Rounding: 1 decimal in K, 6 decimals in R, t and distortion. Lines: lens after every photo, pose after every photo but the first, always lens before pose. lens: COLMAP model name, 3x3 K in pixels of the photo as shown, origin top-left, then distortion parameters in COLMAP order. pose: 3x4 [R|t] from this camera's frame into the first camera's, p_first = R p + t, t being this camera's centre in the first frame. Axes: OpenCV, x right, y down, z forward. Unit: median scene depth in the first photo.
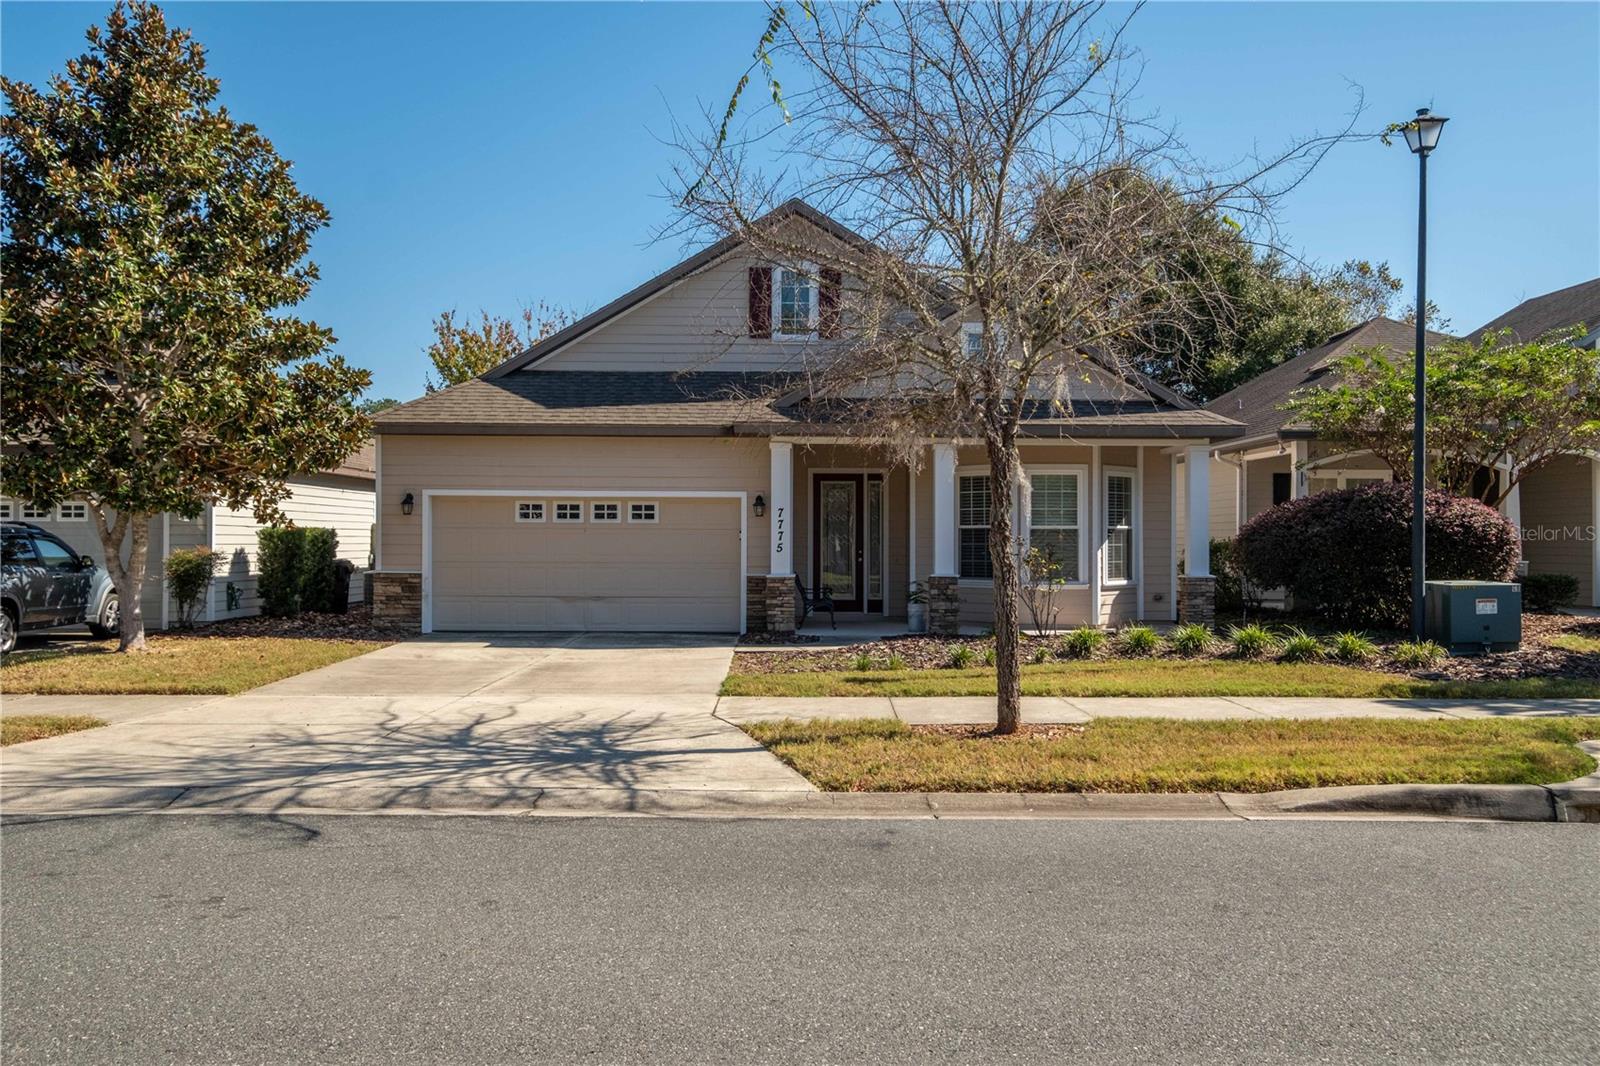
lens RADIAL K [[1245.6, 0, 800.6], [0, 1245.6, 539.1], [0, 0, 1]] dist [0.005284, 0.005034]
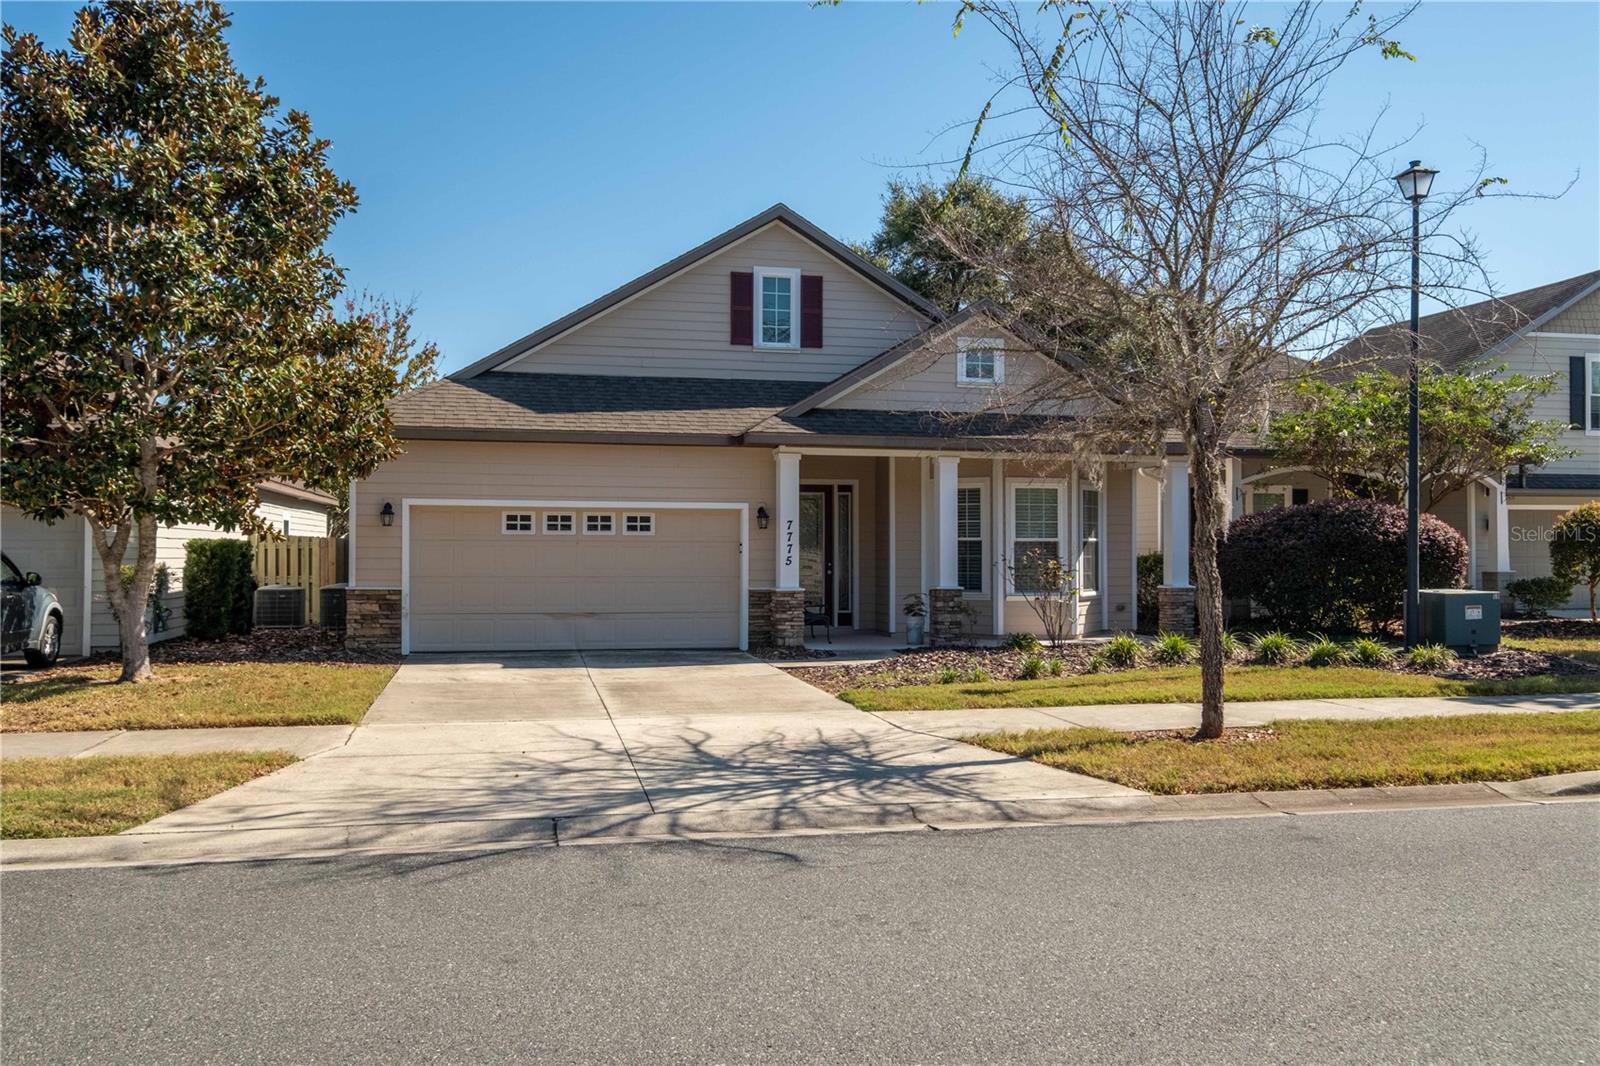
lens RADIAL K [[1310.0, 0, 800.0], [0, 1310.0, 533.0], [0, 0, 1]] dist [-0.001754, 0.009678]
pose [[0.977408, 0.001515, 0.211354, -0.229334], [0.001014, 0.999929, -0.011853, -0.002671], [-0.211357, 0.011800, 0.977338, -0.008282]]
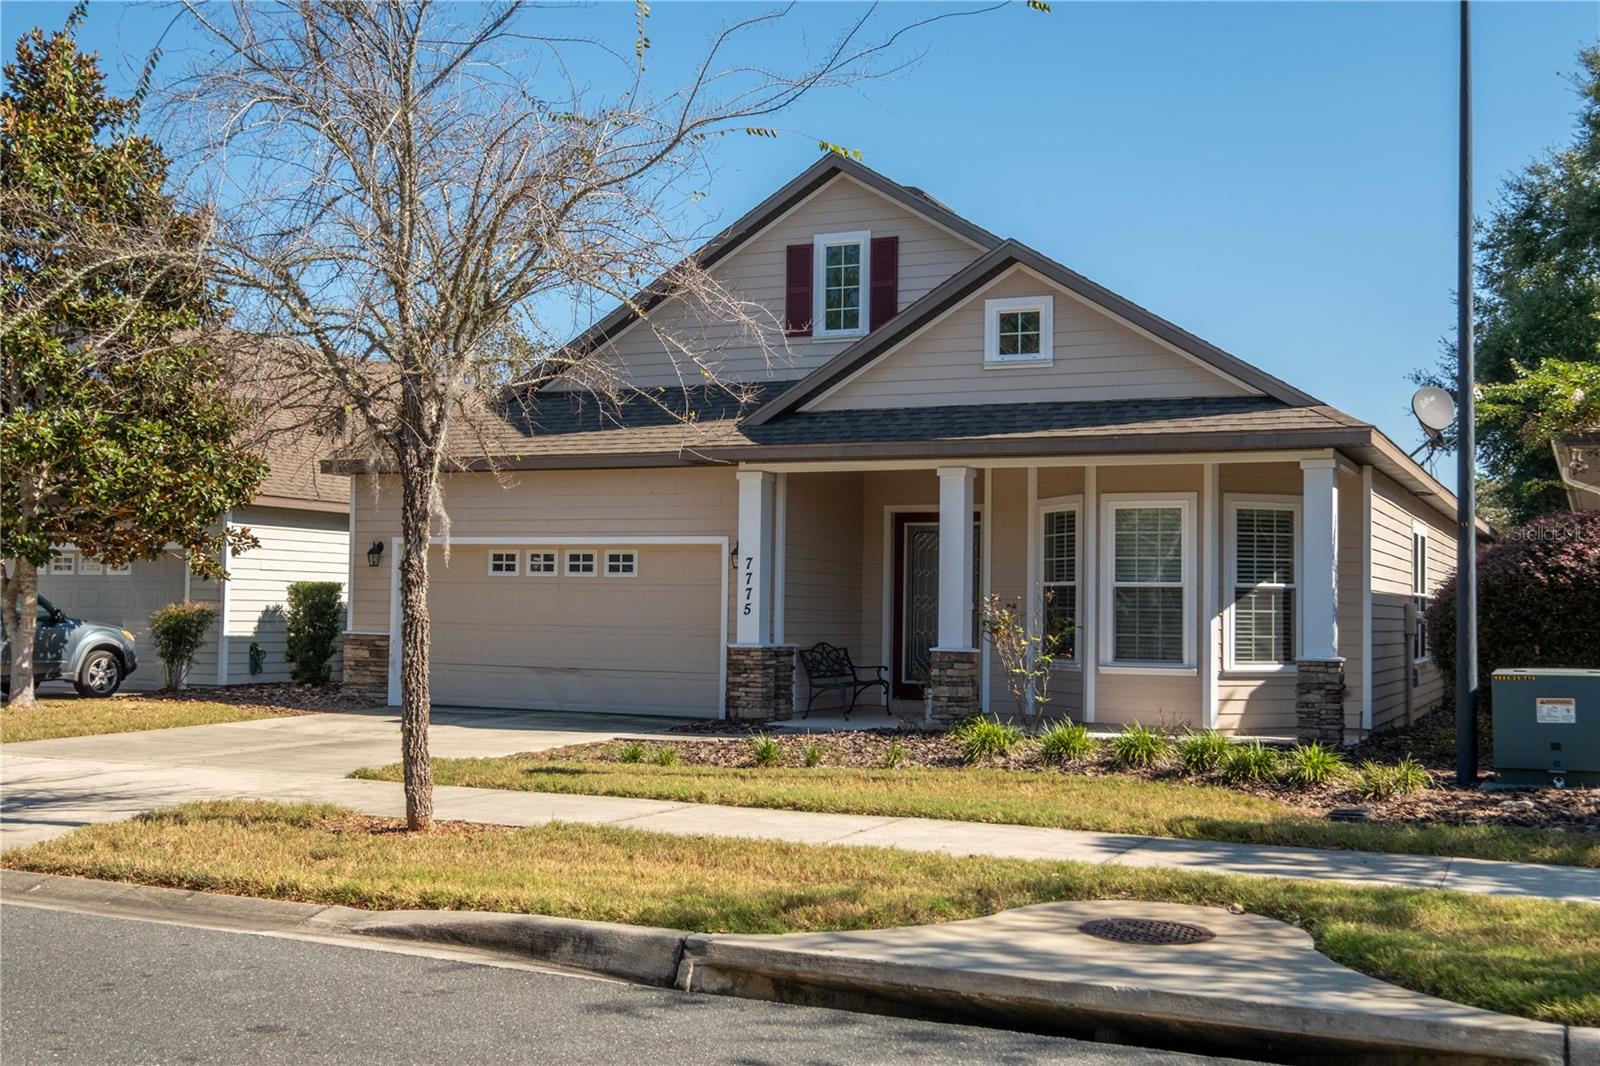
lens RADIAL K [[1699.7, 0, 800.0], [0, 1699.7, 533.0], [0, 0, 1]] dist [0.000277, -0.002016]
pose [[0.900019, -0.009528, -0.435747, 0.474852], [-0.011698, 0.998873, -0.046005, 0.008090], [0.435694, 0.046503, 0.898893, 0.075556]]
